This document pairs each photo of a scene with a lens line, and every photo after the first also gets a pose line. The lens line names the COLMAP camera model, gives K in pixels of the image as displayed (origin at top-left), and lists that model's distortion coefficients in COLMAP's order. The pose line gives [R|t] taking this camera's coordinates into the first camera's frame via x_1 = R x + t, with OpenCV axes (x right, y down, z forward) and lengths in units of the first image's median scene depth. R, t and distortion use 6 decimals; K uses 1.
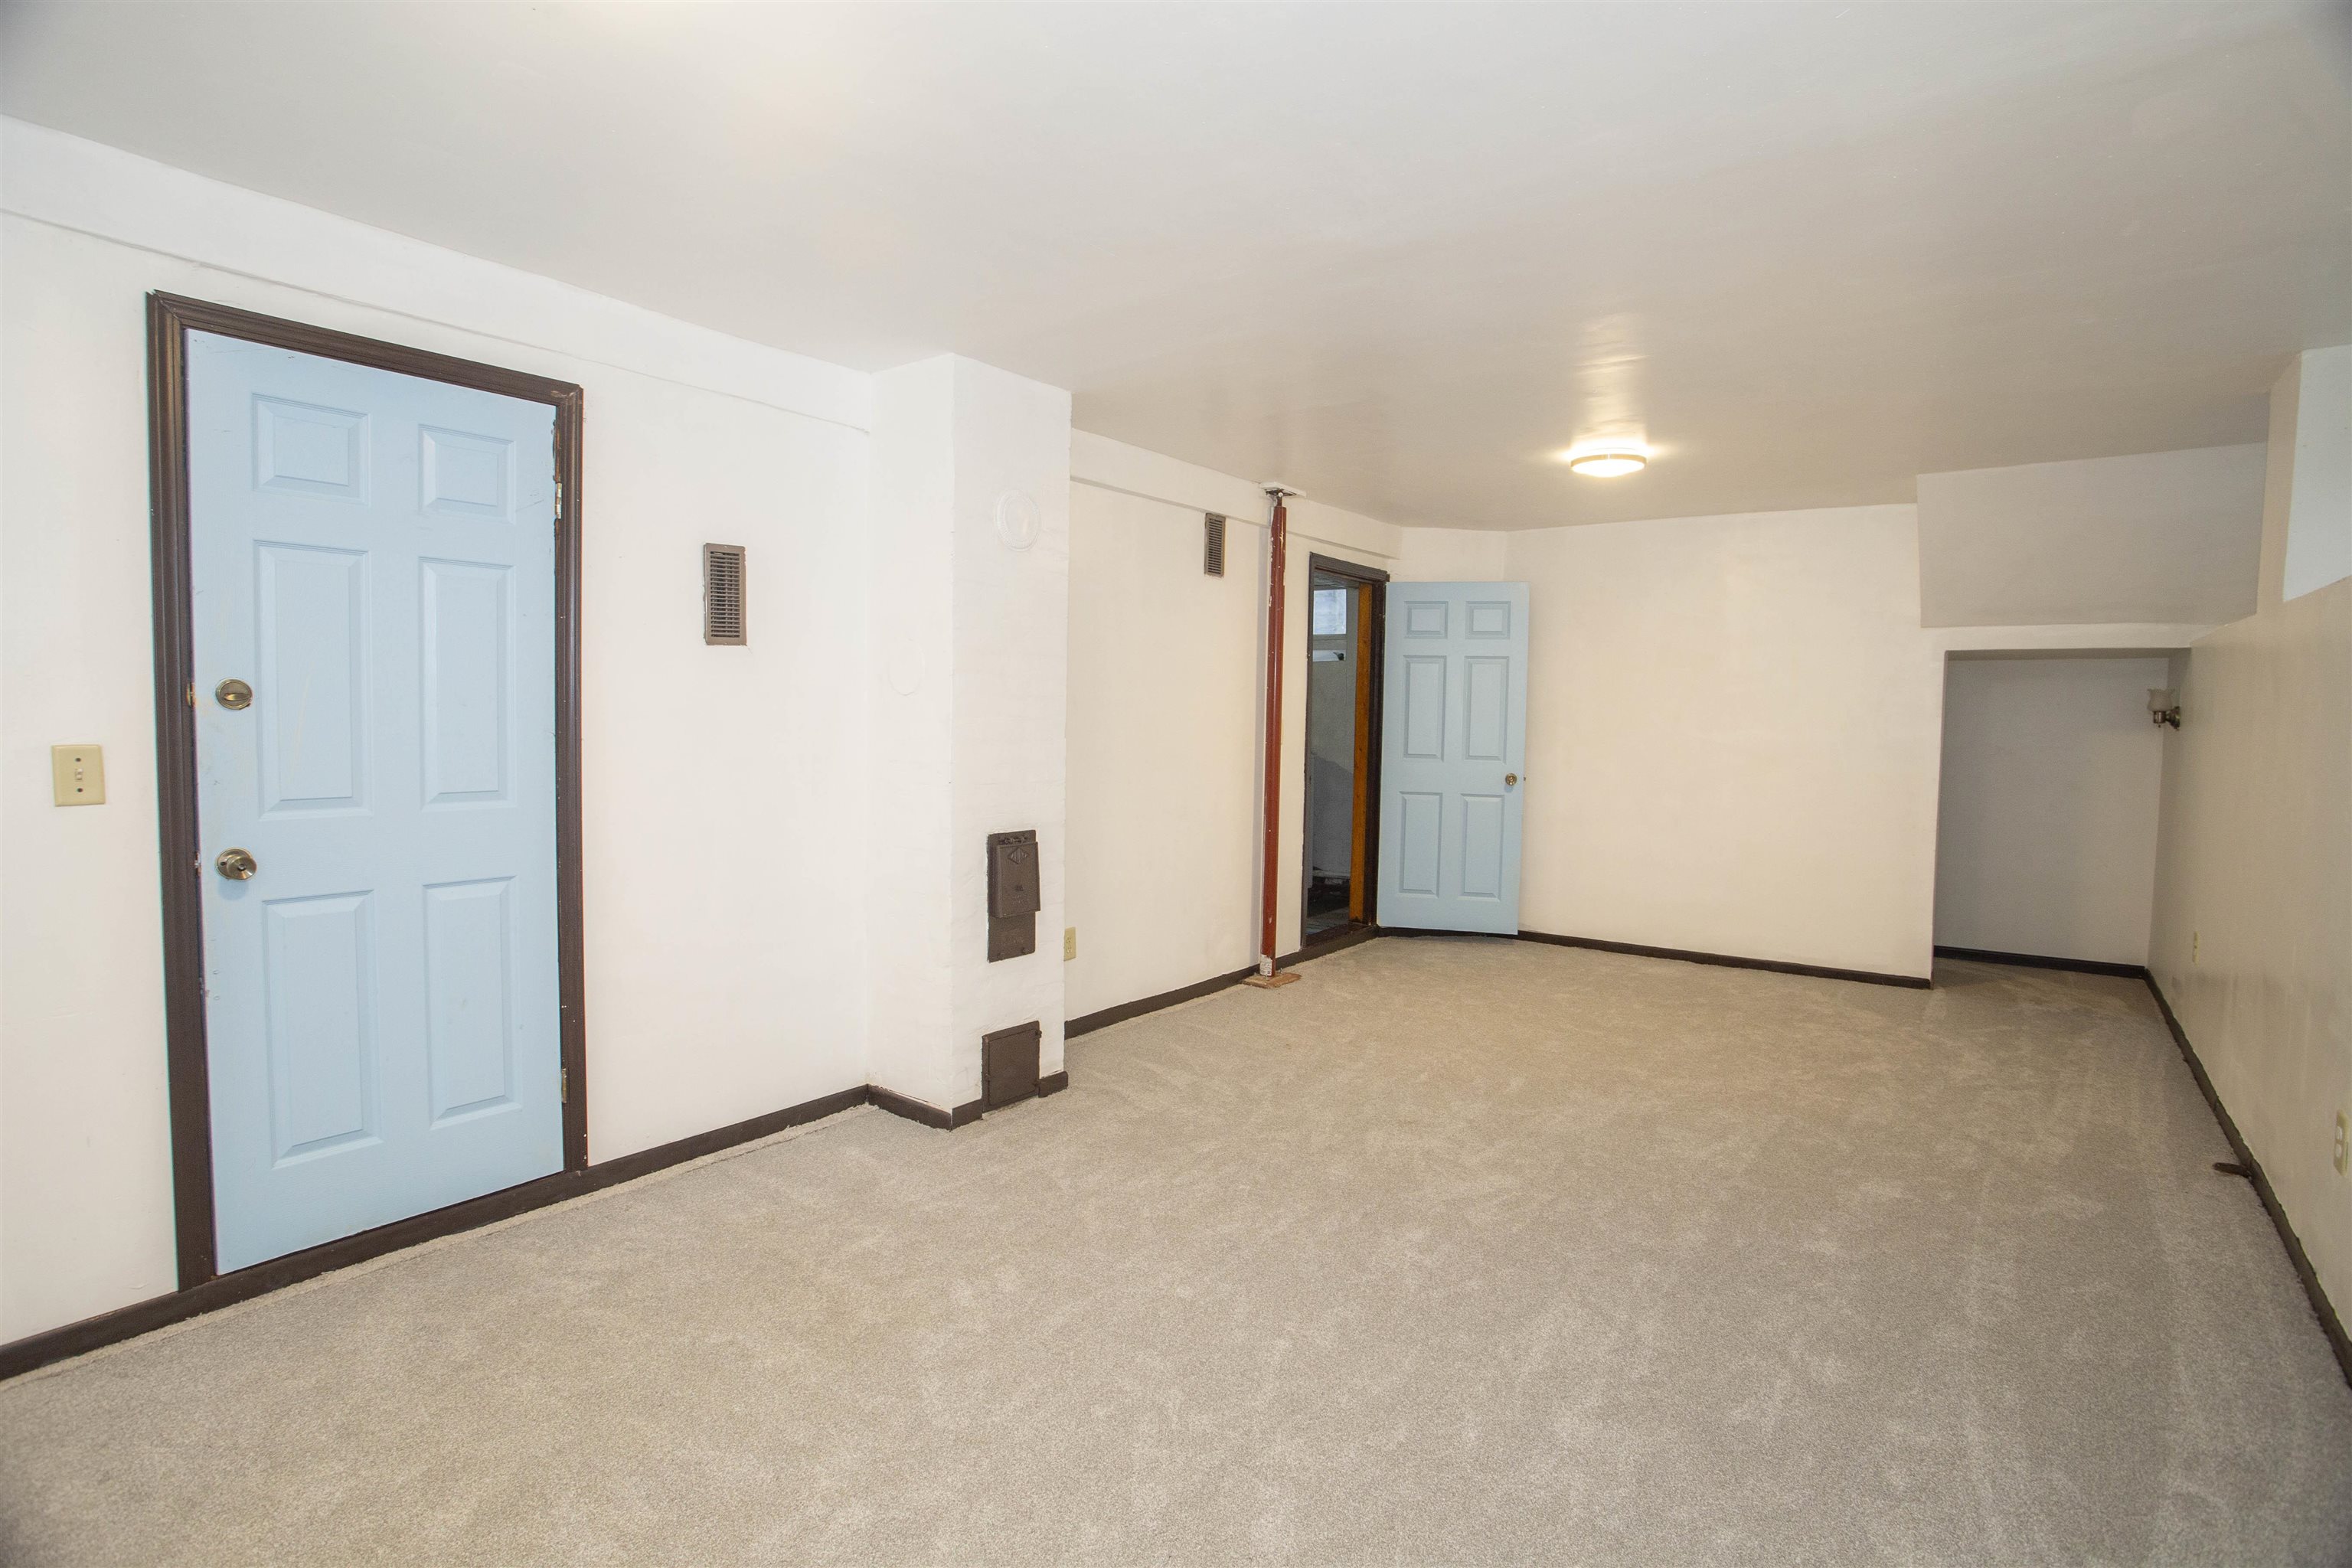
lens RADIAL K [[1161.5, 0, 1176.0], [0, 1161.5, 784.0], [0, 0, 1]] dist [-0.096838, 0.067654]
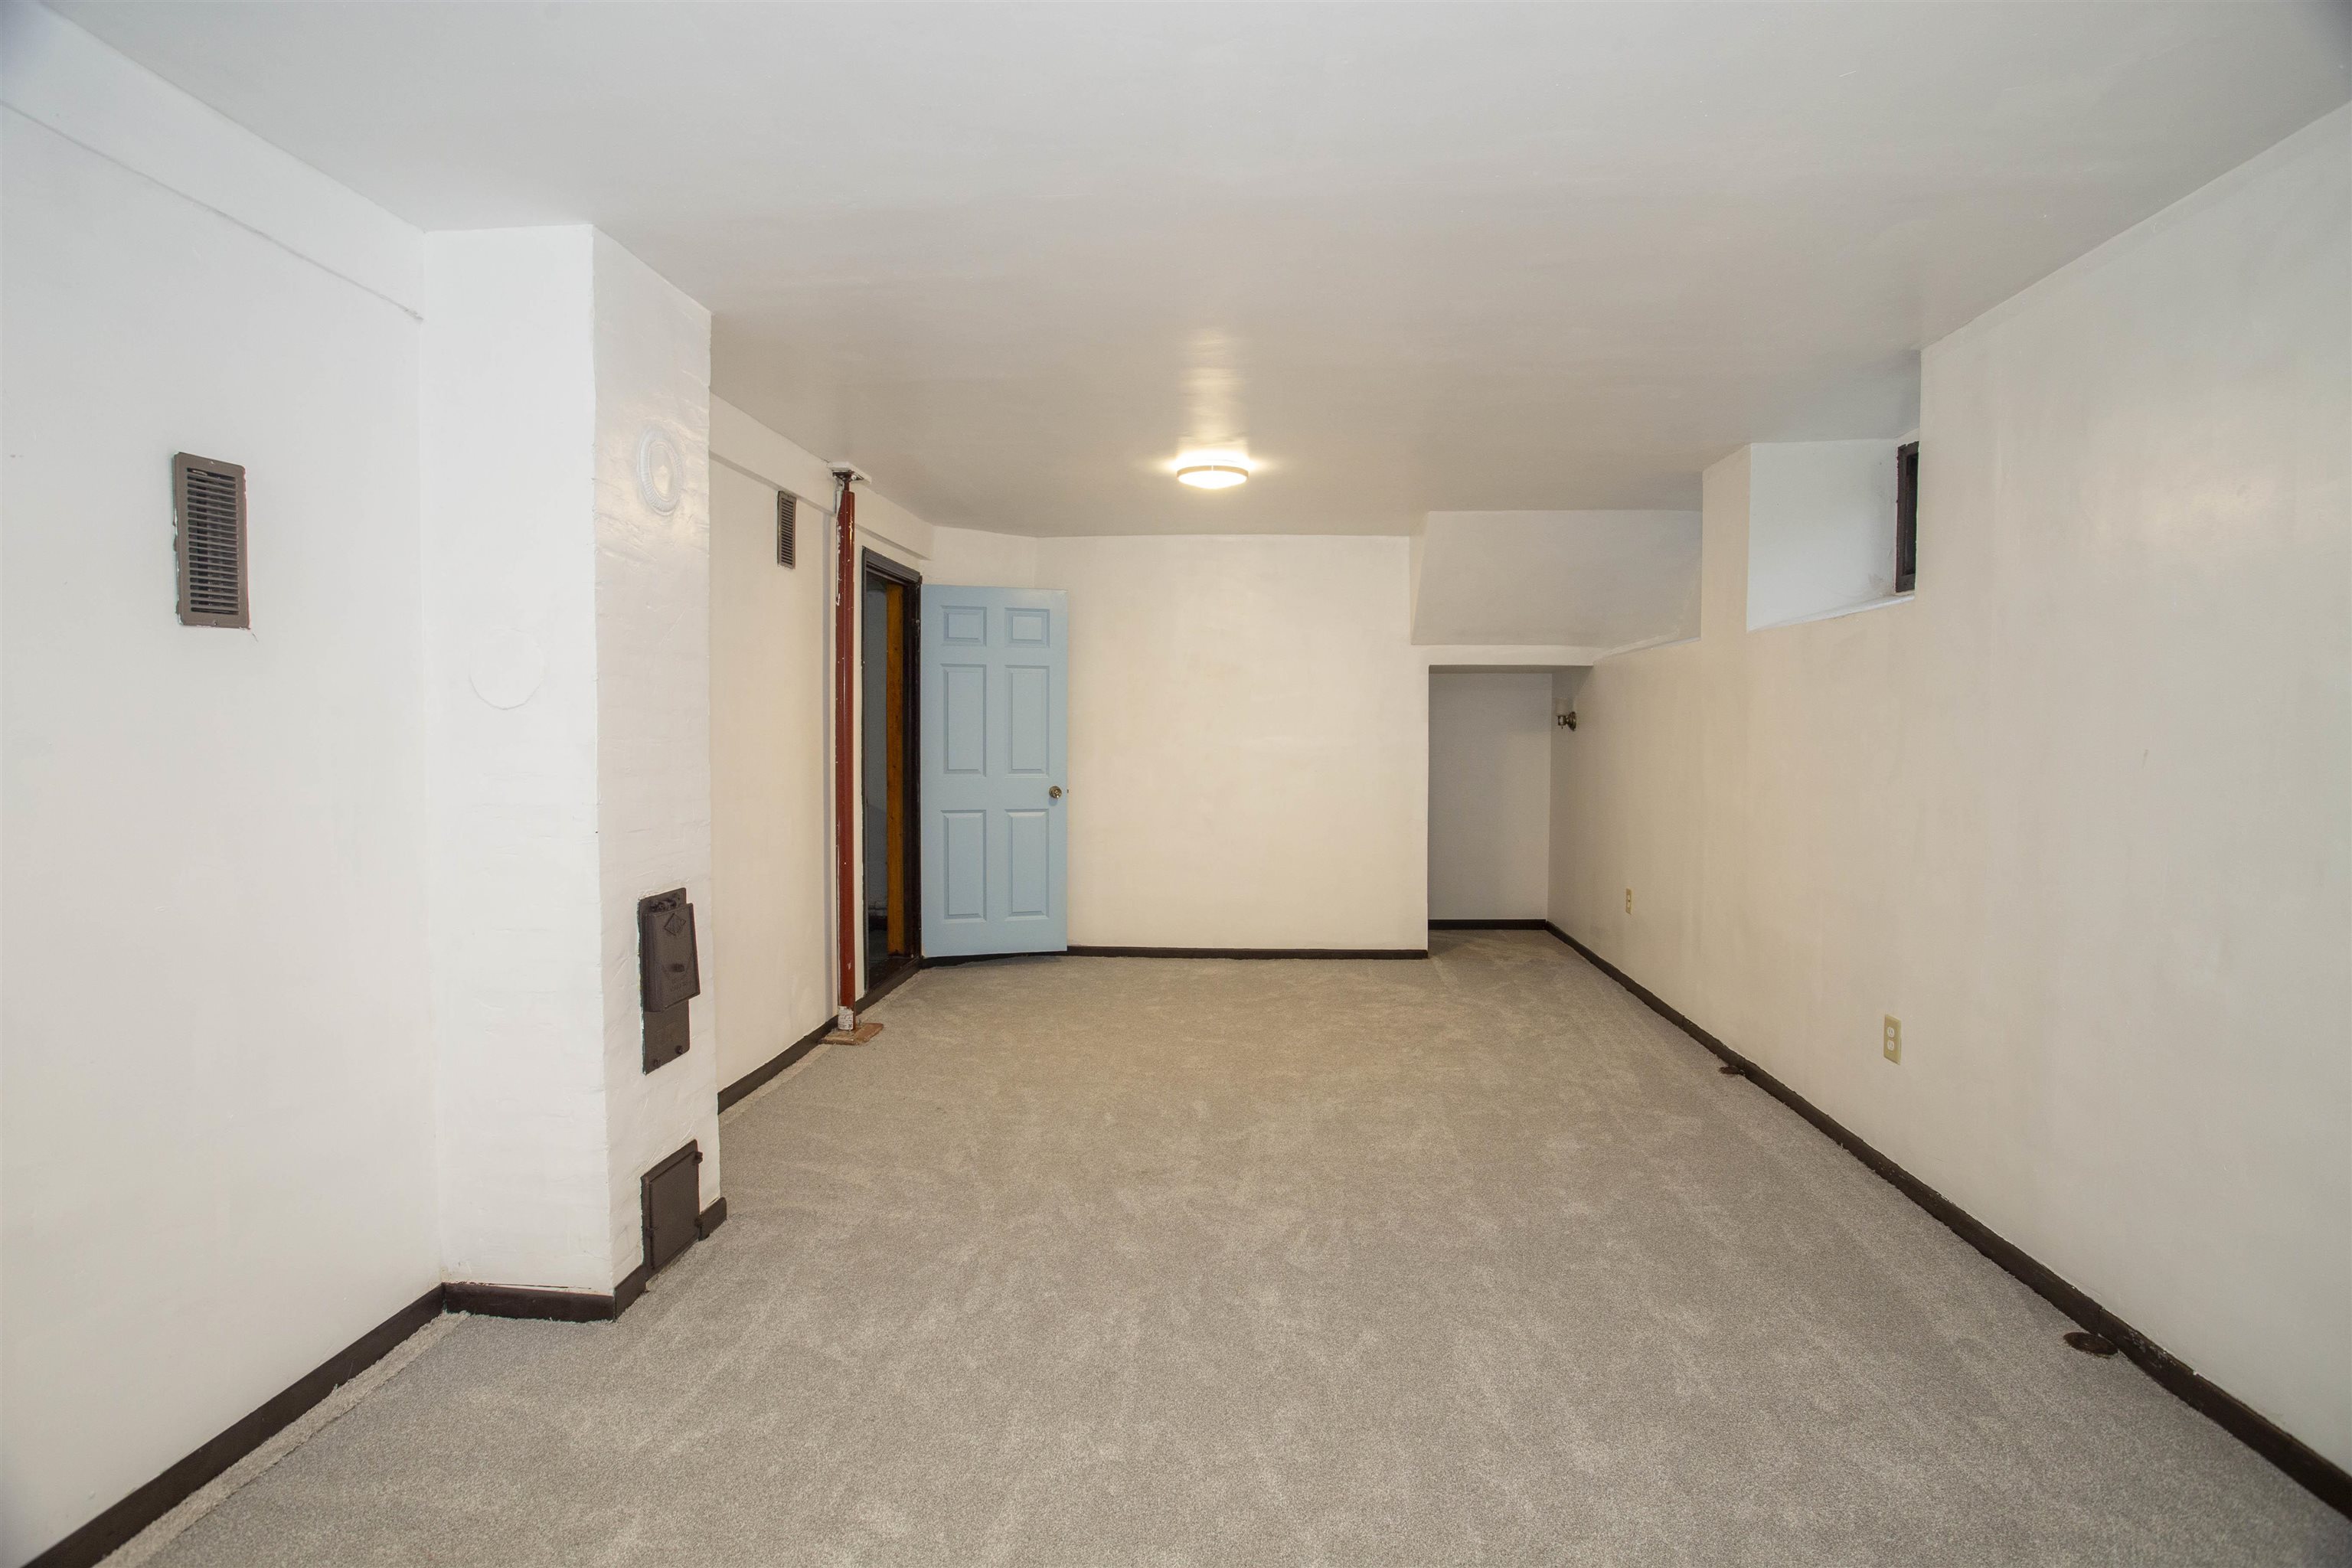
lens RADIAL K [[1154.8, 0, 1165.4], [0, 1154.8, 780.2], [0, 0, 1]] dist [-0.068147, 0.030554]
pose [[0.841630, -0.036953, 0.538789, -0.235473], [0.043795, 0.999041, 0.000109, -0.015007], [-0.538276, 0.023504, 0.842441, 0.191437]]
